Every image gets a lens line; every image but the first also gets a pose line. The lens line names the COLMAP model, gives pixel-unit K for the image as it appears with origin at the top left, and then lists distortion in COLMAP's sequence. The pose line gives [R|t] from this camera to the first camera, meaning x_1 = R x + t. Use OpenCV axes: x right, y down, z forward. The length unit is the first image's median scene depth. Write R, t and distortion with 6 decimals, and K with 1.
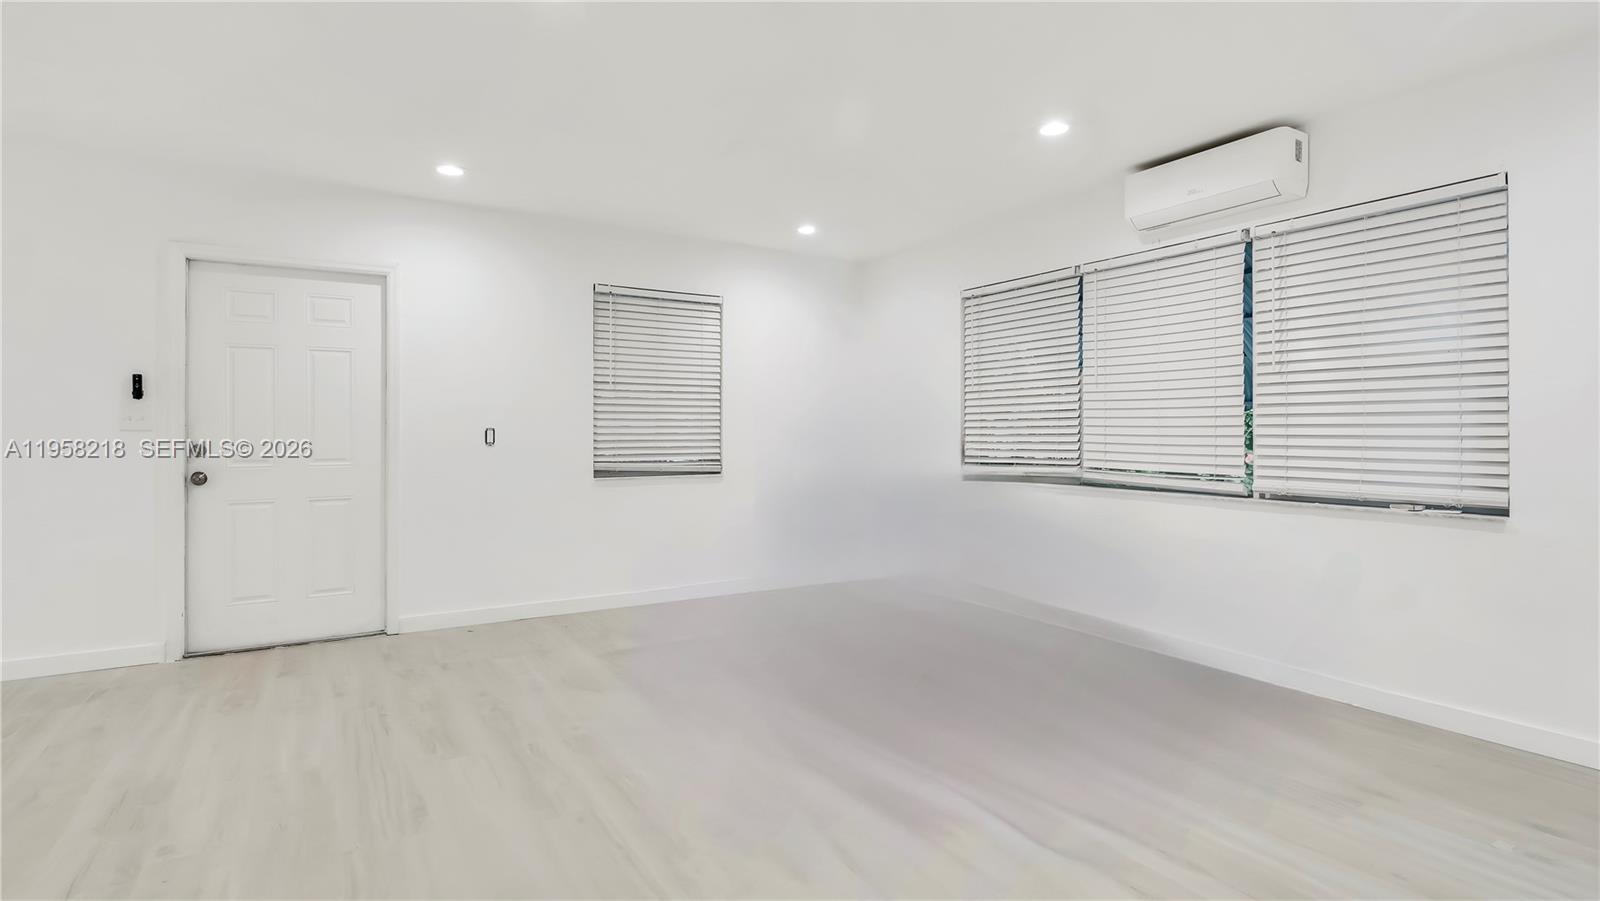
lens RADIAL K [[749.3, 0, 779.1], [0, 749.3, 436.3], [0, 0, 1]] dist [-0.011119, -0.000614]
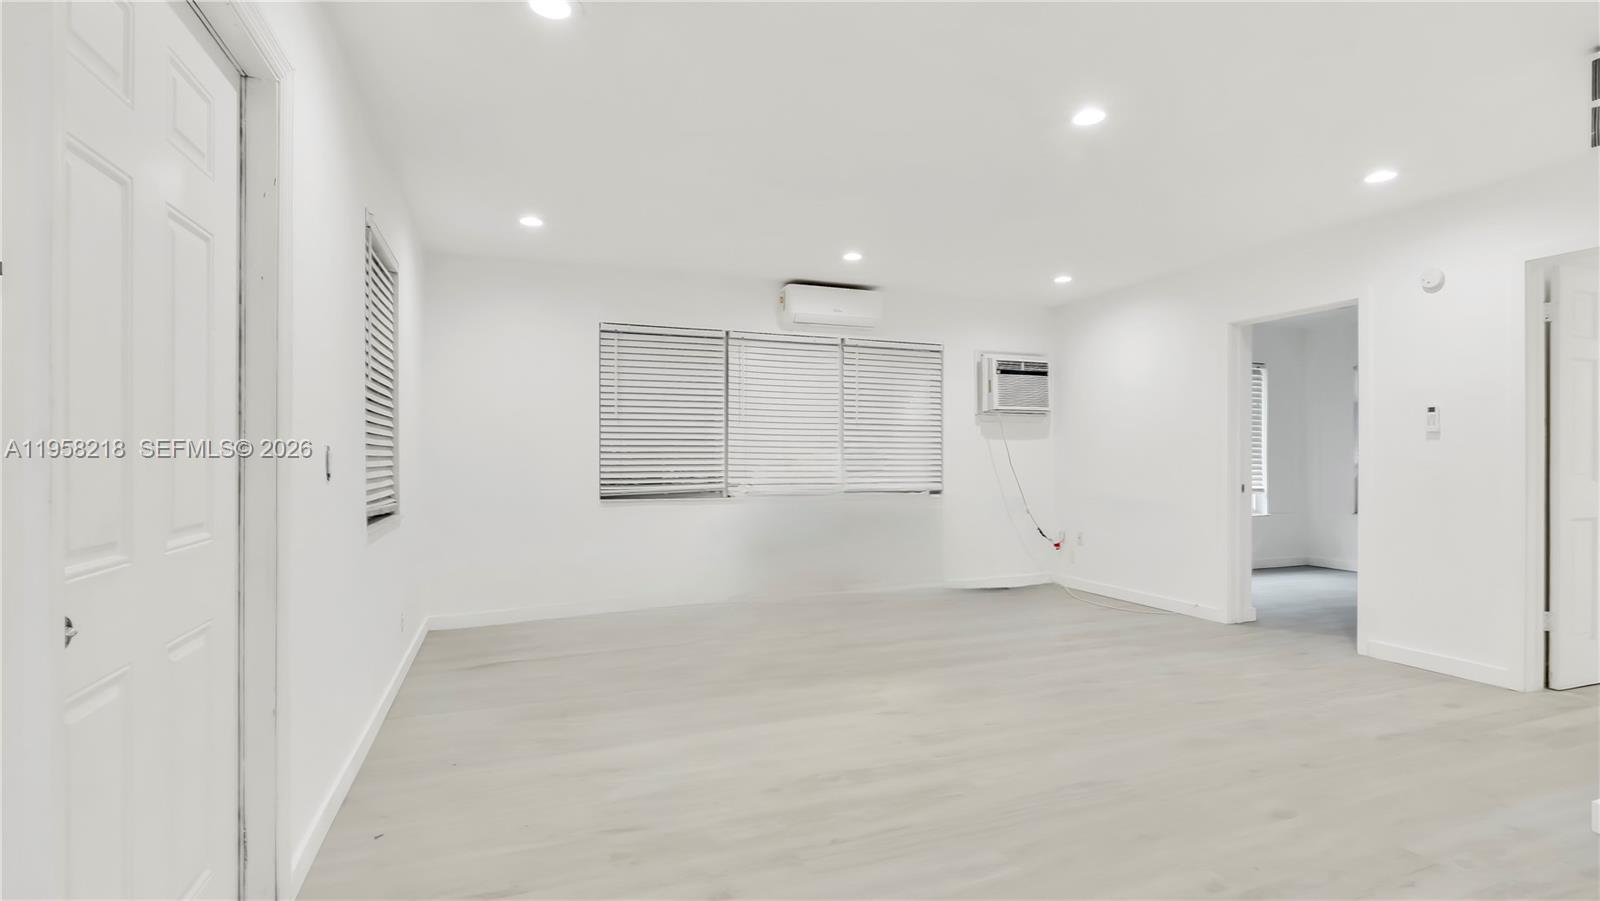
lens RADIAL K [[748.4, 0, 800.0], [0, 748.4, 450.5], [0, 0, 1]] dist [-0.001524, -0.000567]
pose [[0.201754, 0.006169, 0.979417, -0.989904], [0.001058, 0.999978, -0.006517, -0.008694], [-0.979436, 0.002351, 0.201743, 0.688126]]
